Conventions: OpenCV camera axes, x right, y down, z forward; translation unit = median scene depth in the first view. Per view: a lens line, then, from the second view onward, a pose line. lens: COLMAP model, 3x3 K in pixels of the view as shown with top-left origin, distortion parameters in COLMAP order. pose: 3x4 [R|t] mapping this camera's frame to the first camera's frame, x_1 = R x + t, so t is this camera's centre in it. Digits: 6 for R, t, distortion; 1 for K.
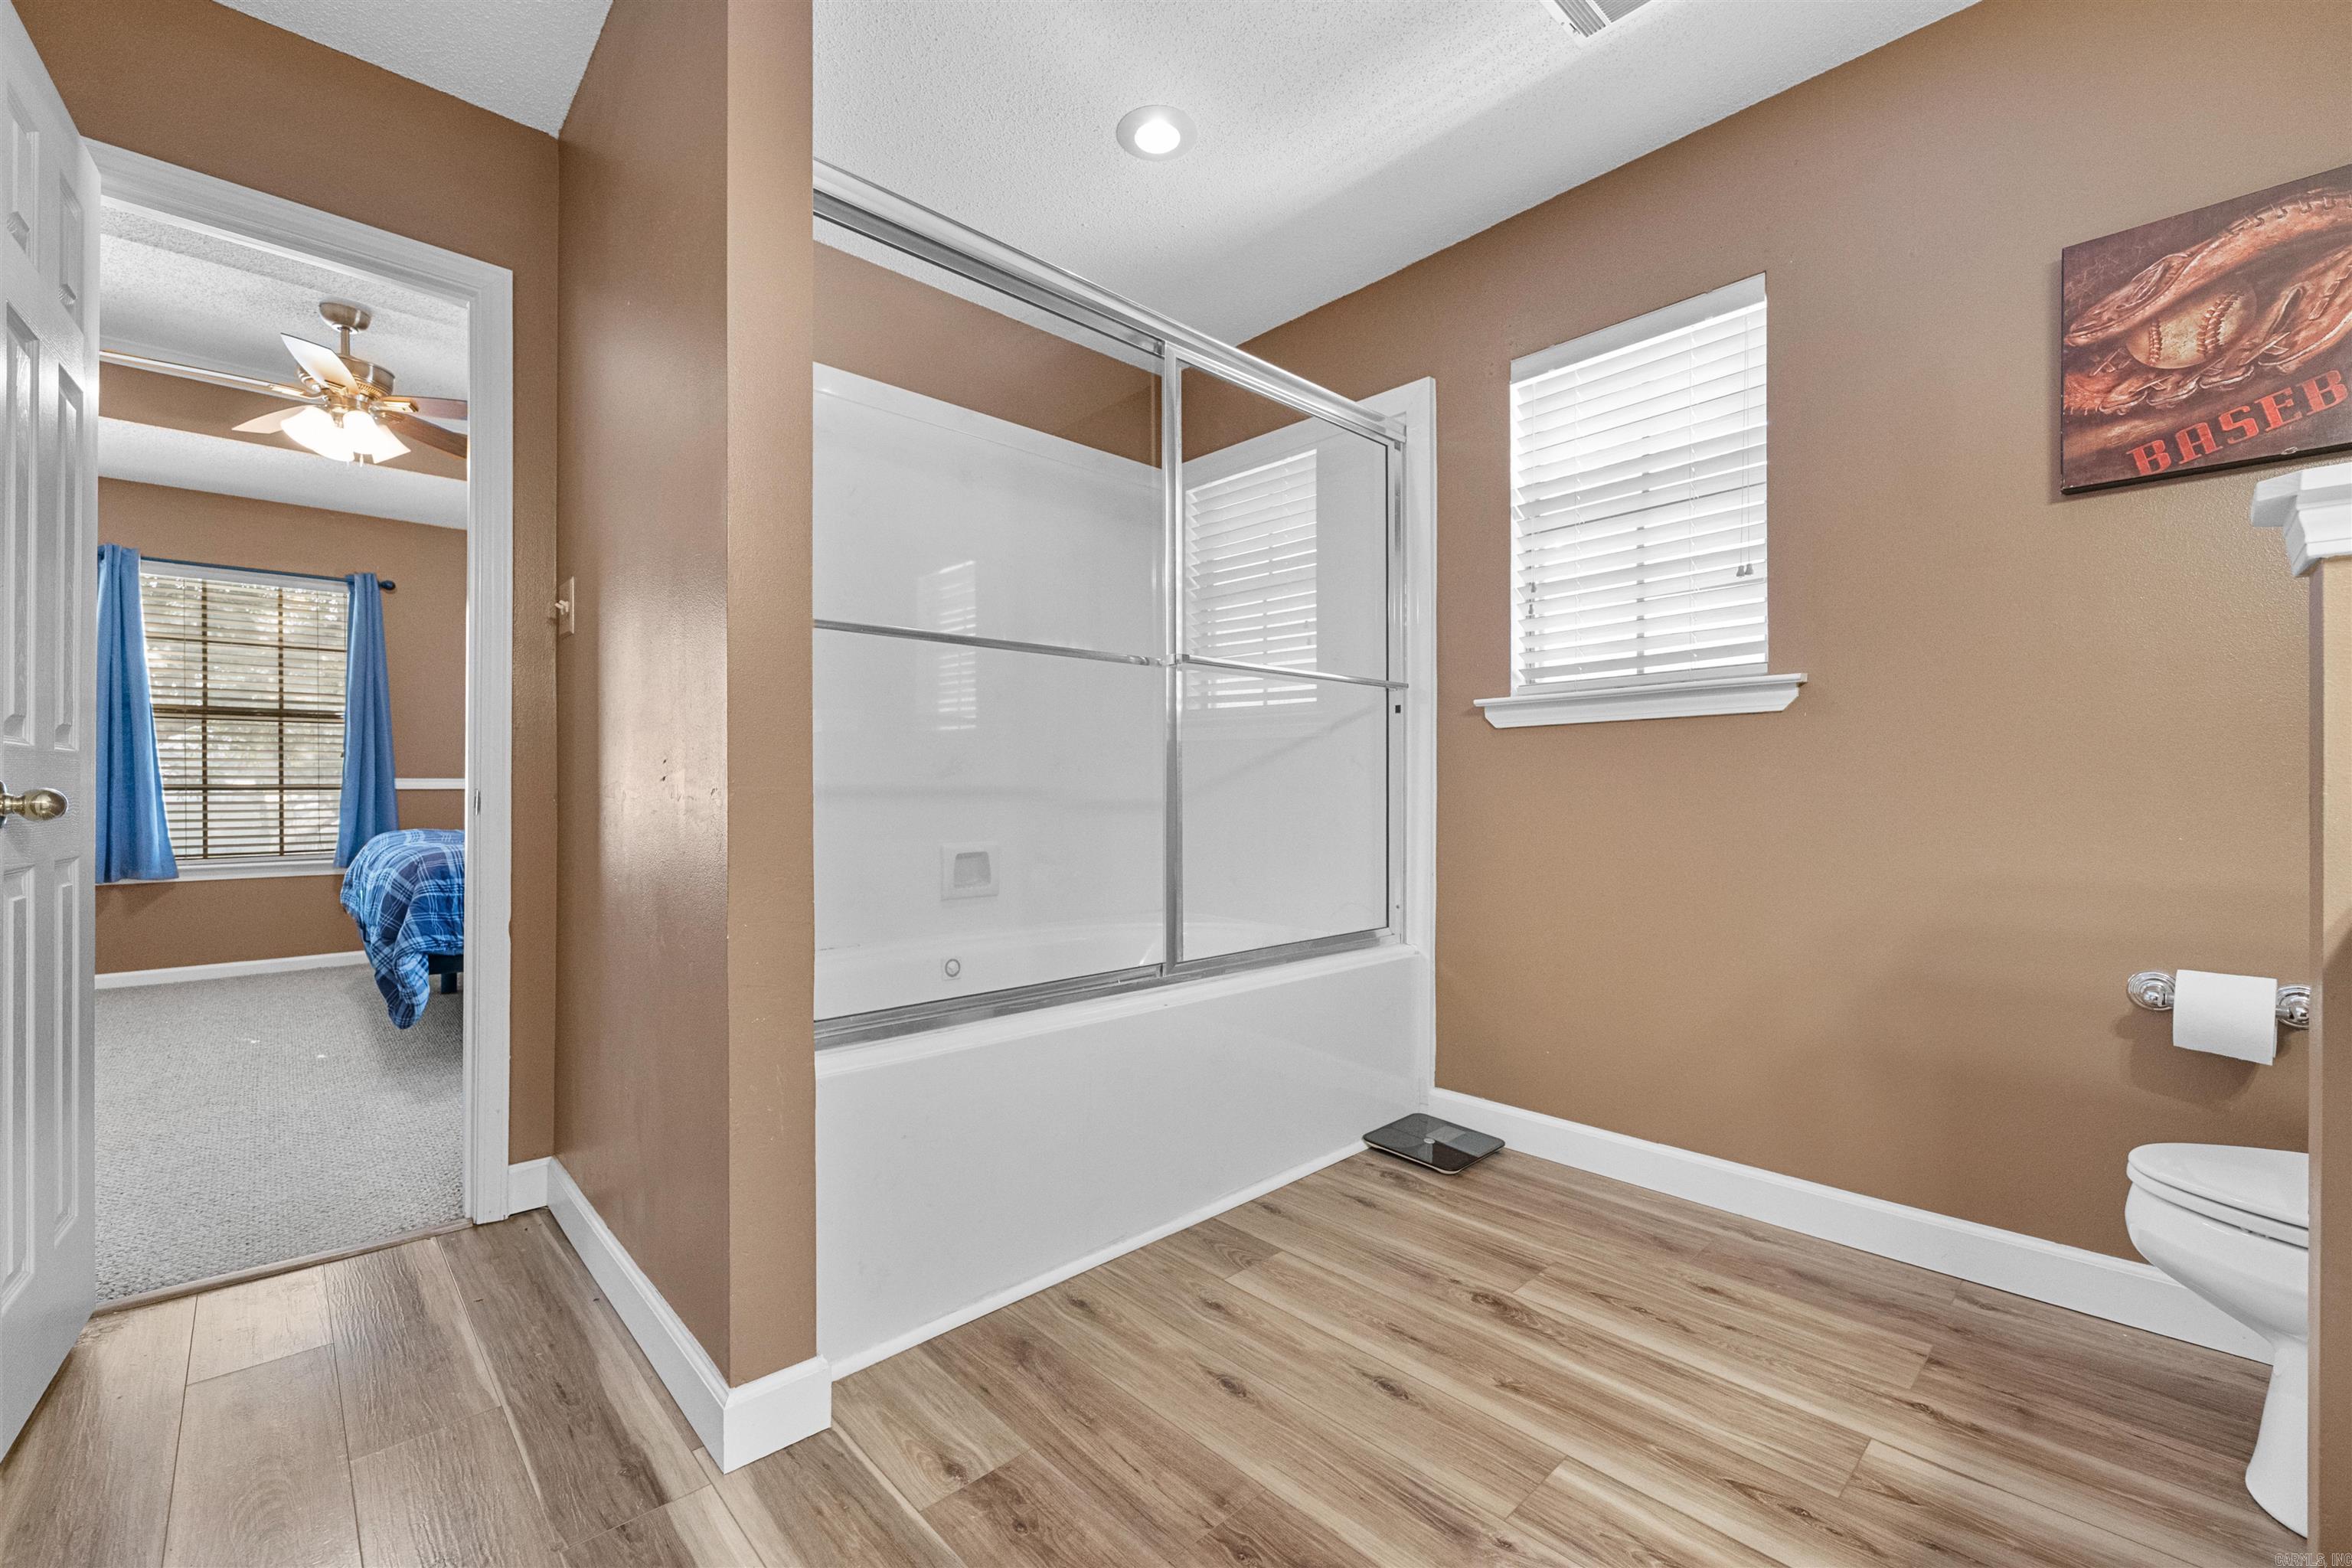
lens RADIAL K [[964.1, 0, 1179.1], [0, 964.1, 794.5], [0, 0, 1]] dist [0.000956, -0.000244]
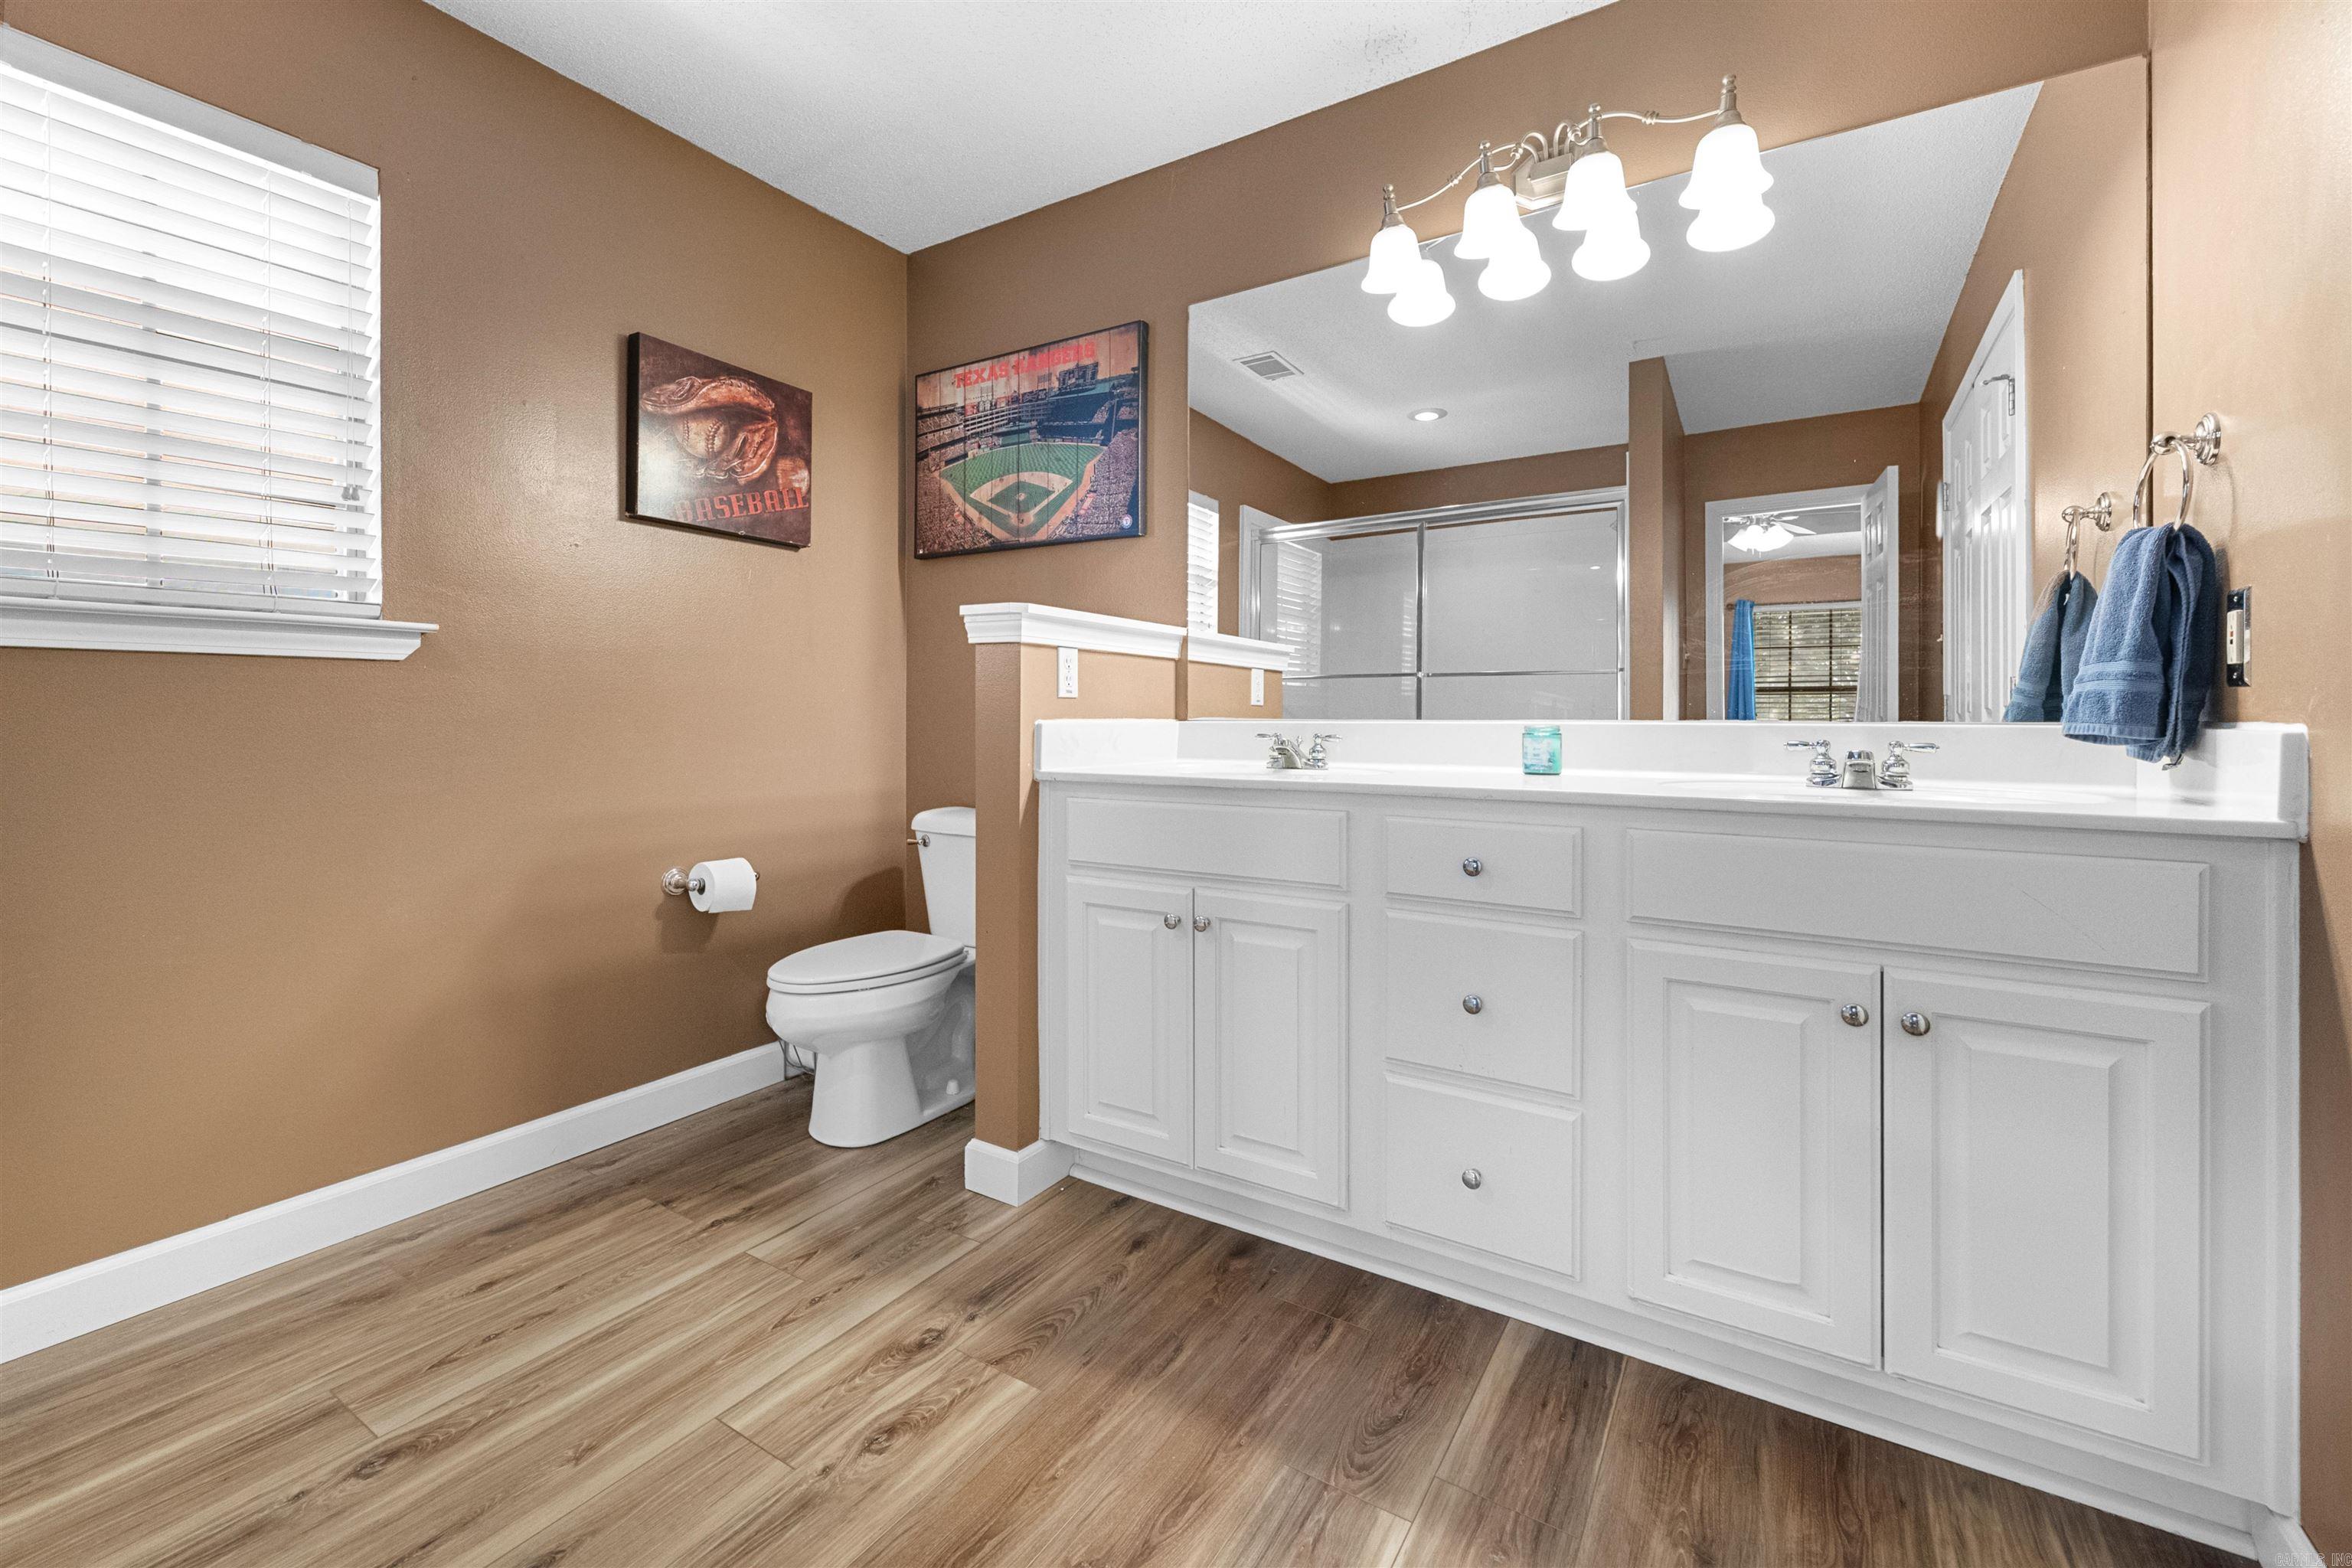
lens RADIAL K [[968.8, 0, 1169.7], [0, 968.8, 726.1], [0, 0, 1]] dist [0.001326, 0.000005]
pose [[-0.241308, -0.005157, 0.970435, -0.553912], [0.002503, 0.999979, 0.005937, -0.033739], [-0.970445, 0.003862, -0.241290, 0.625776]]
